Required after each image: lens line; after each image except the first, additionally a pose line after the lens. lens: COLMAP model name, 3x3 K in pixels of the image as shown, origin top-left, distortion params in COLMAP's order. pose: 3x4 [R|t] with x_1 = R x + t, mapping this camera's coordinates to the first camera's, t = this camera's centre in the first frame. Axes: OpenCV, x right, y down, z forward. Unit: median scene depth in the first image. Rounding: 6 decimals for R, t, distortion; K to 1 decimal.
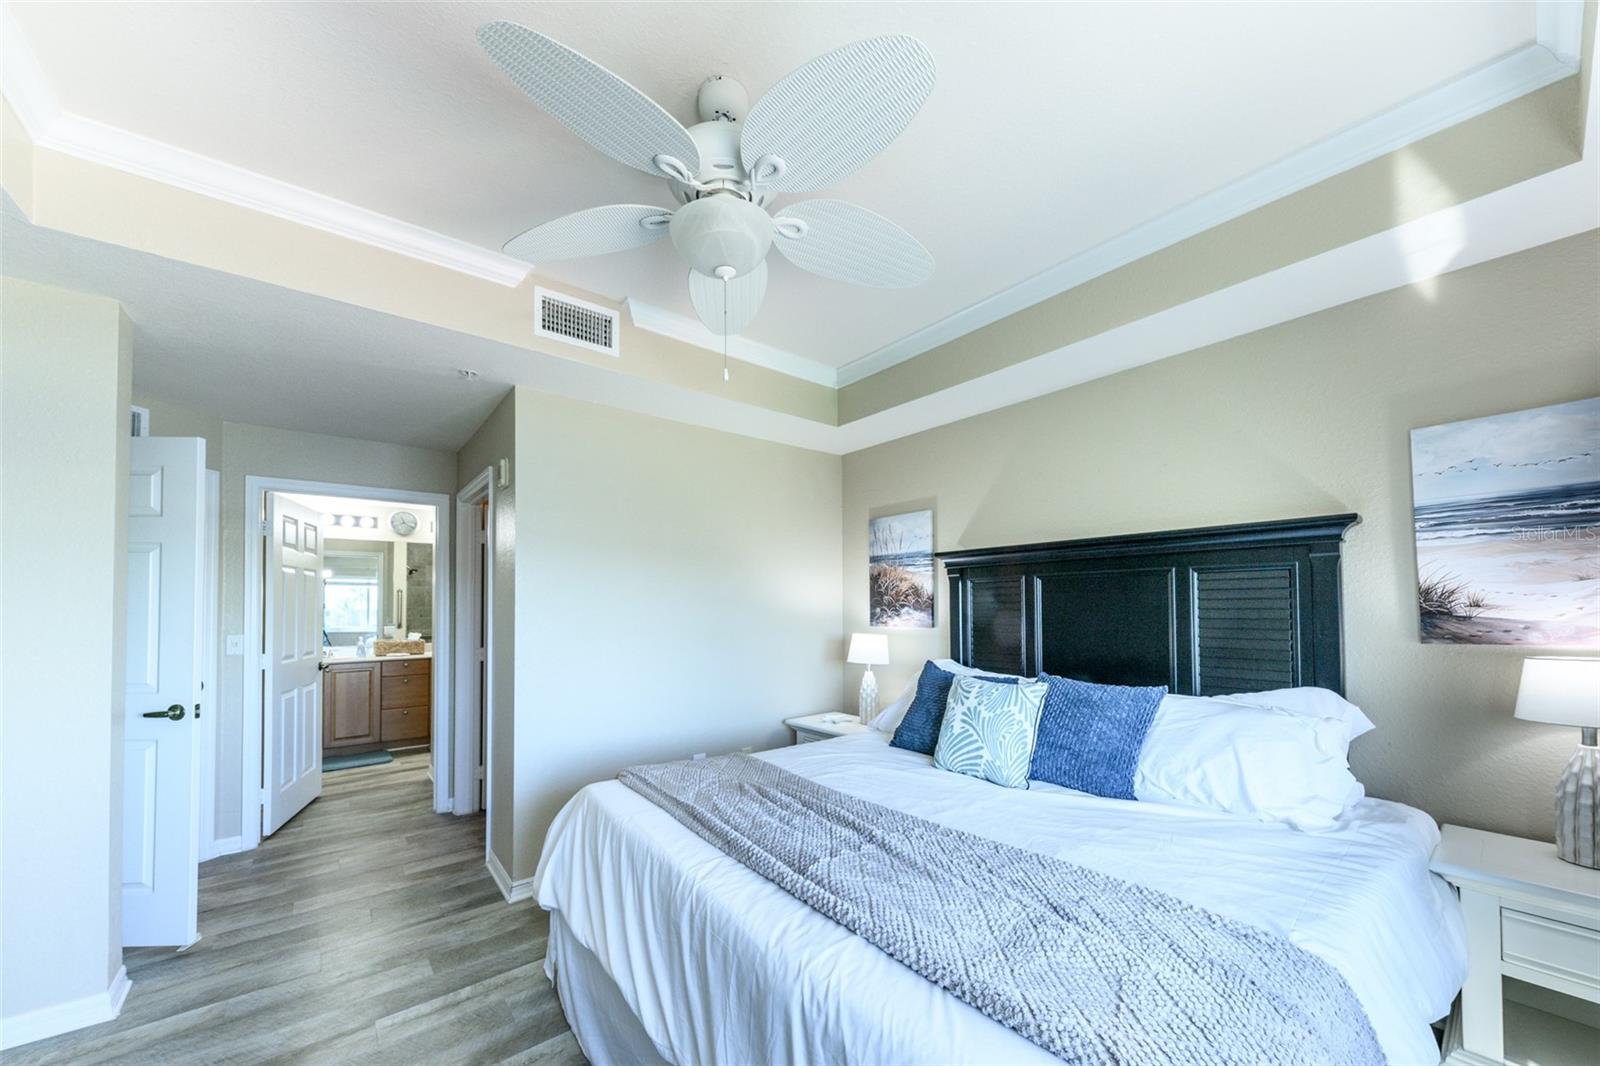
lens RADIAL K [[572.5, 0, 796.6], [0, 572.5, 598.0], [0, 0, 1]] dist [0.000005, -0.000017]
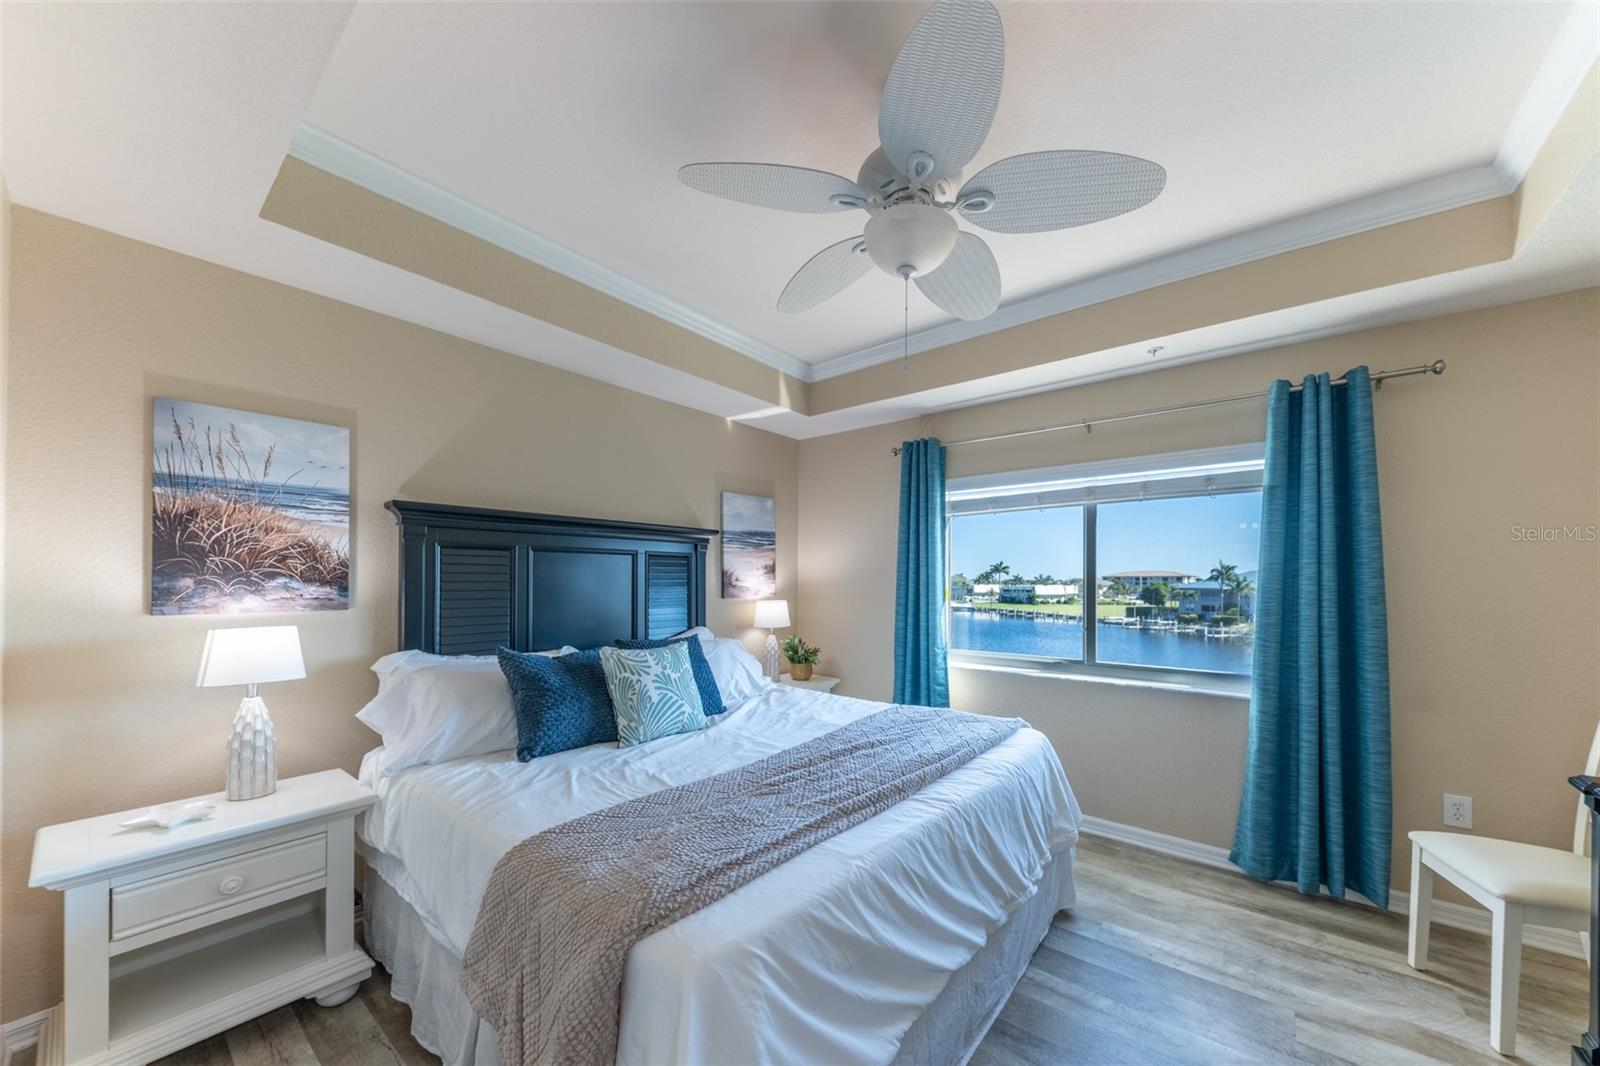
lens RADIAL K [[564.4, 0, 804.9], [0, 564.4, 585.9], [0, 0, 1]] dist [-0.008031, -0.000348]
pose [[-0.206356, -0.005344, 0.978462, -0.803967], [-0.018512, 0.999827, 0.001556, 0.023258], [-0.978302, -0.017792, -0.206419, 0.999387]]
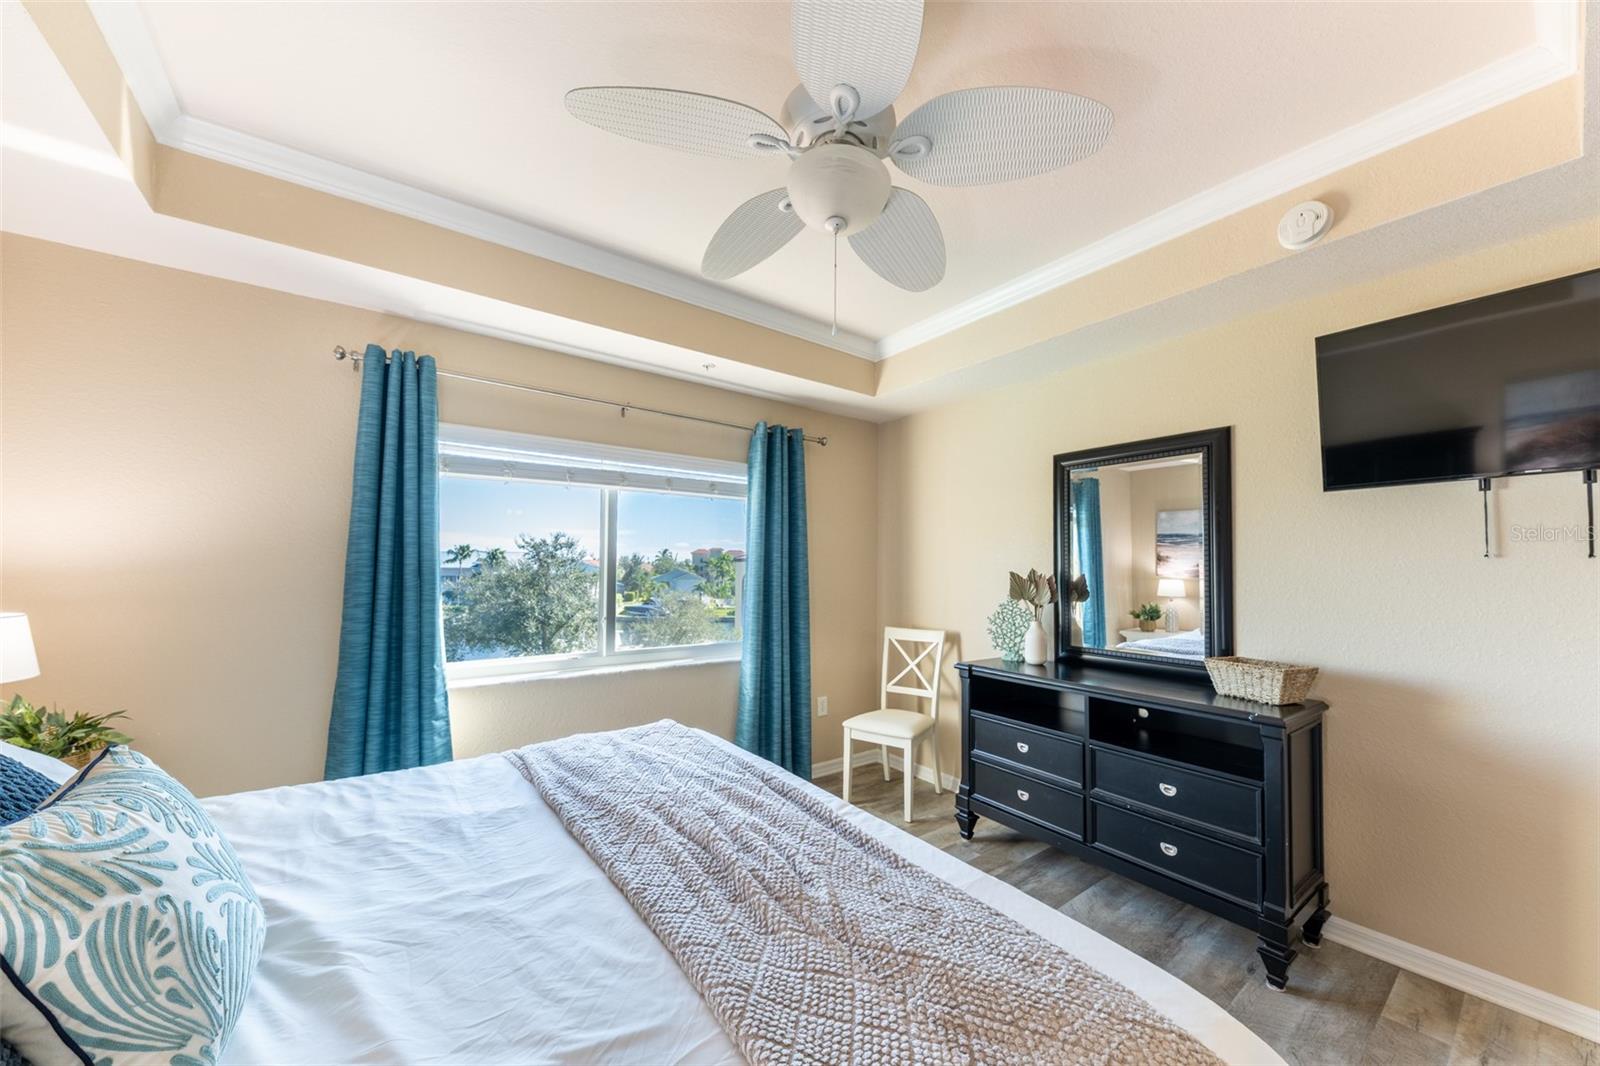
lens RADIAL K [[571.1, 0, 807.7], [0, 571.1, 558.5], [0, 0, 1]] dist [0.000159, -0.000094]
pose [[-0.999036, -0.001562, 0.043876, -0.080854], [-0.003335, 0.999179, -0.040374, 0.031061], [-0.043777, -0.040481, -0.998221, 1.384510]]
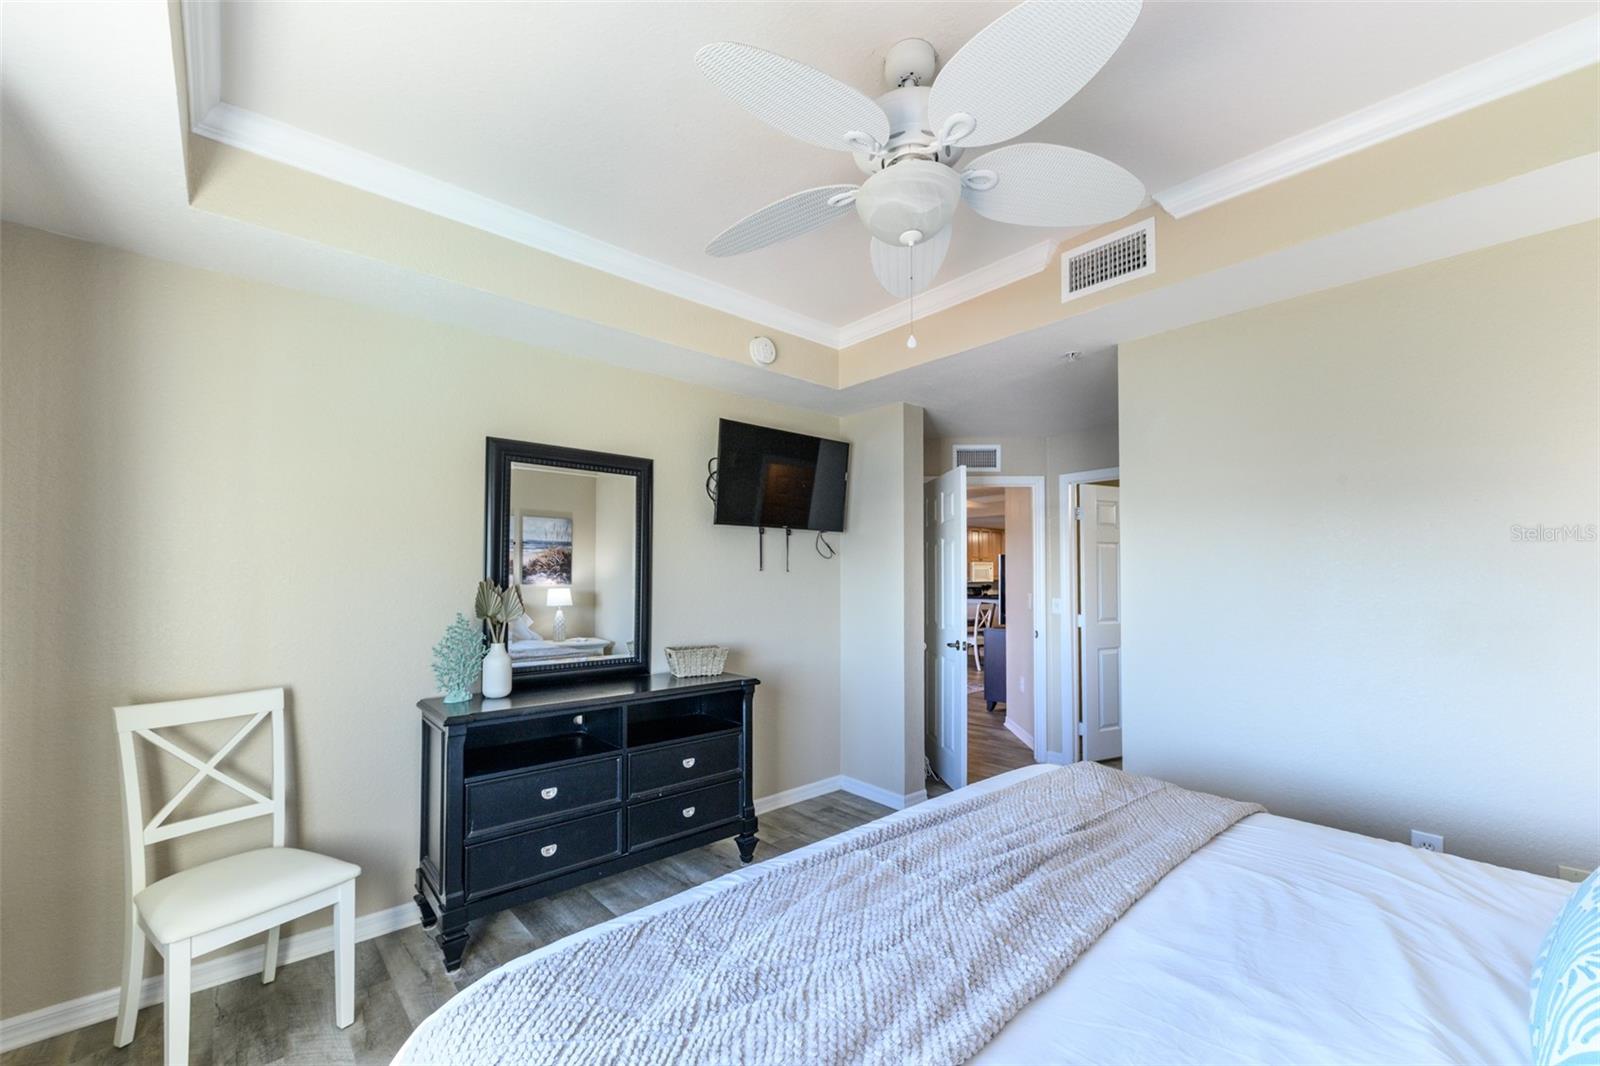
lens RADIAL K [[658.2, 0, 804.2], [0, 658.2, 568.9], [0, 0, 1]] dist [0.019296, -0.000103]
pose [[0.051922, -0.003591, -0.998645, 0.716233], [0.014457, 0.999891, -0.002844, -0.005692], [0.998547, -0.014290, 0.051968, 0.530416]]
